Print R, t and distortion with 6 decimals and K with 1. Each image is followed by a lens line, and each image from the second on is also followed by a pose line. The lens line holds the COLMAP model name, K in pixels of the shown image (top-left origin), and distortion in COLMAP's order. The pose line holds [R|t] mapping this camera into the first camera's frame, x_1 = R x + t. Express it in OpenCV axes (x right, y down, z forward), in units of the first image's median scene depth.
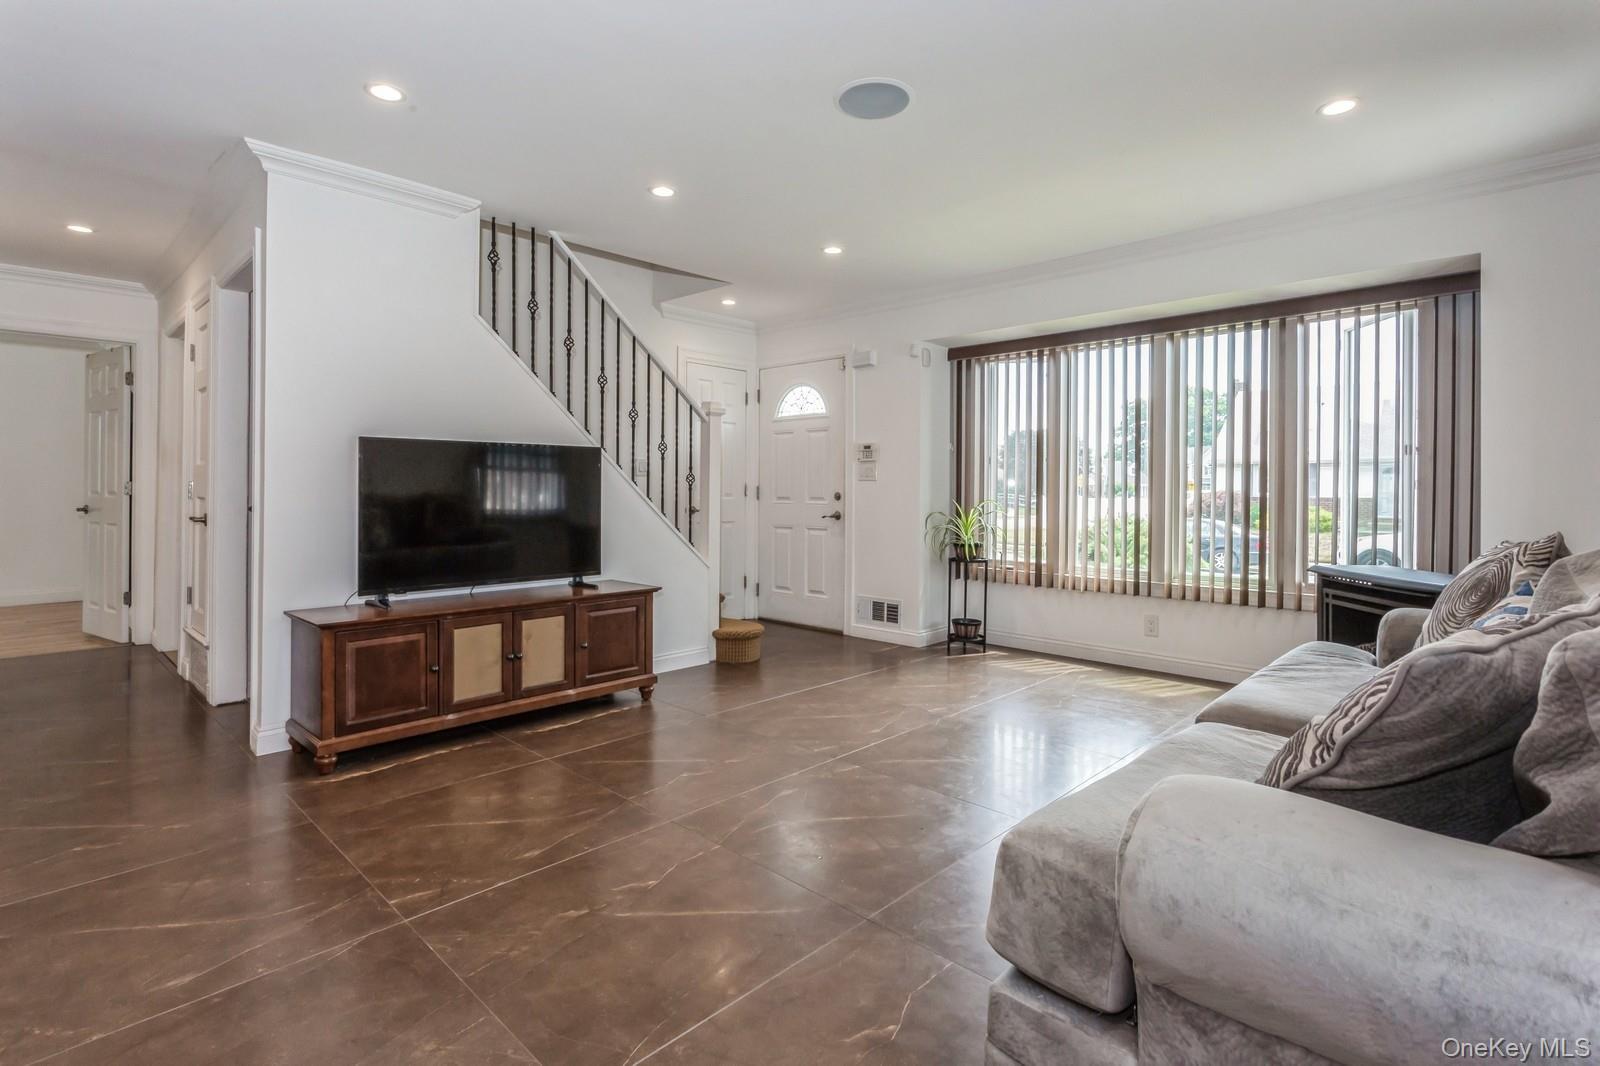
lens RADIAL K [[778.2, 0, 800.6], [0, 778.2, 494.8], [0, 0, 1]] dist [-0.000186, 0.000828]
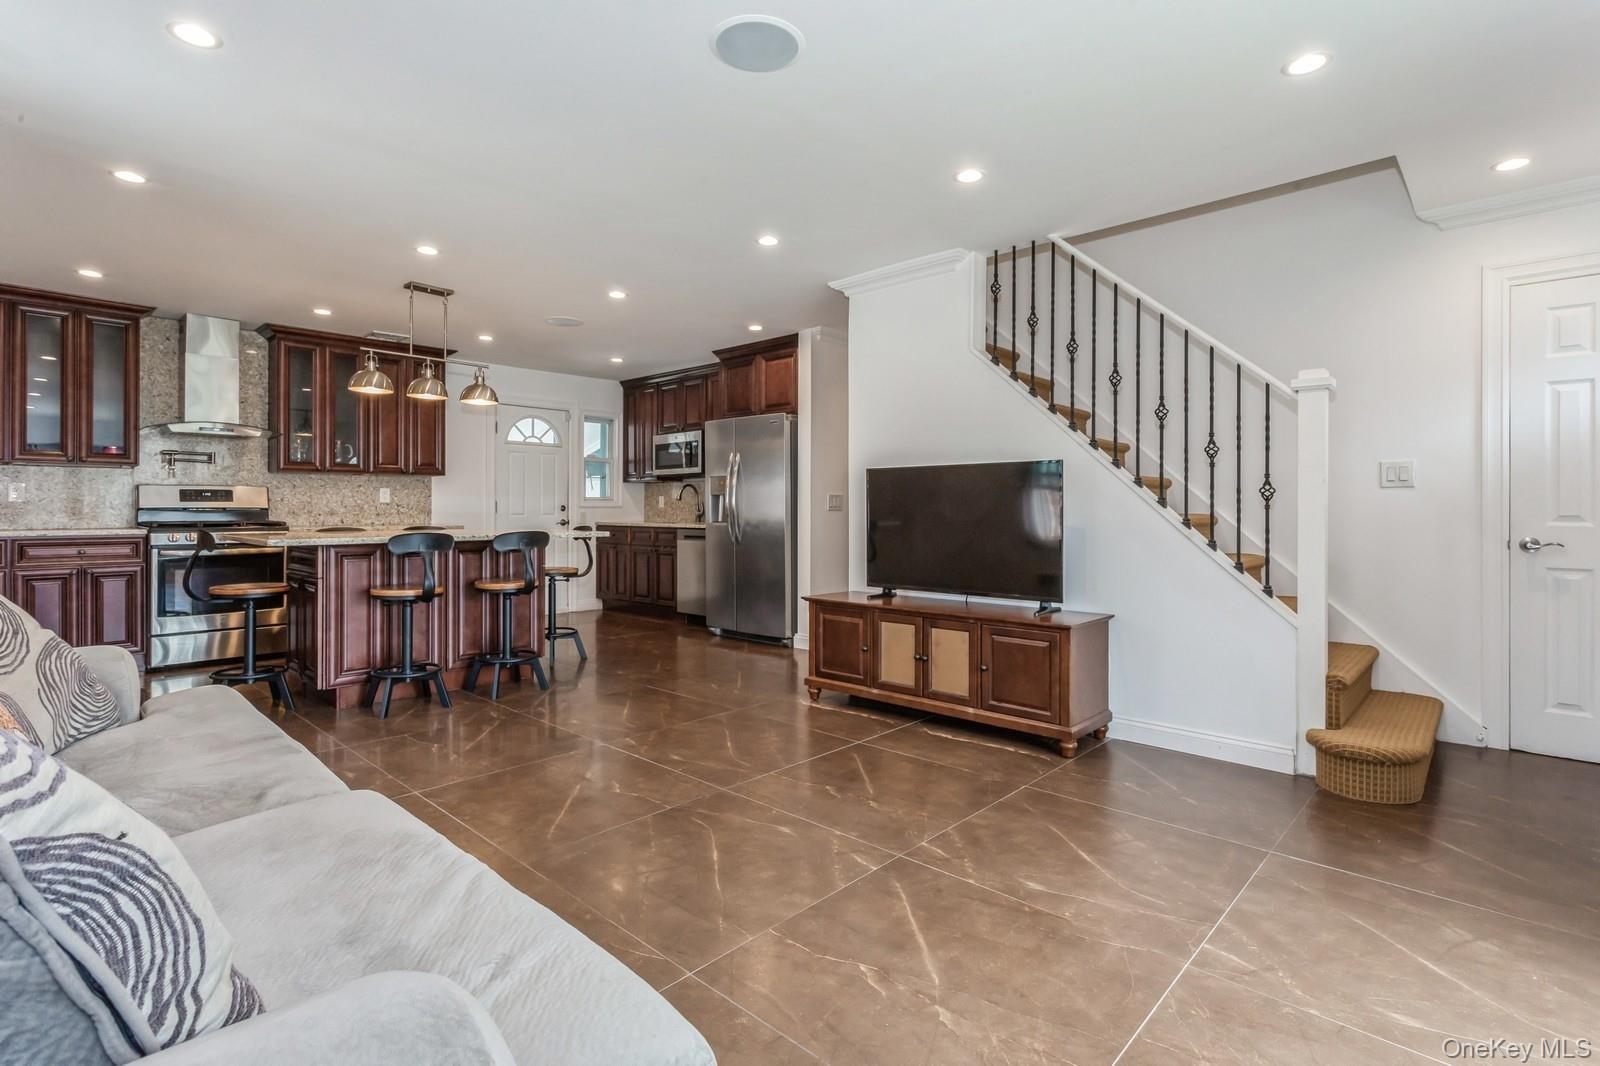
lens RADIAL K [[786.5, 0, 797.6], [0, 786.5, 499.6], [0, 0, 1]] dist [0.089704, -0.000023]
pose [[0.026026, -0.009588, -0.999615, 0.651723], [-0.004220, 0.999944, -0.009701, -0.006342], [0.999652, 0.004471, 0.025984, 0.673947]]
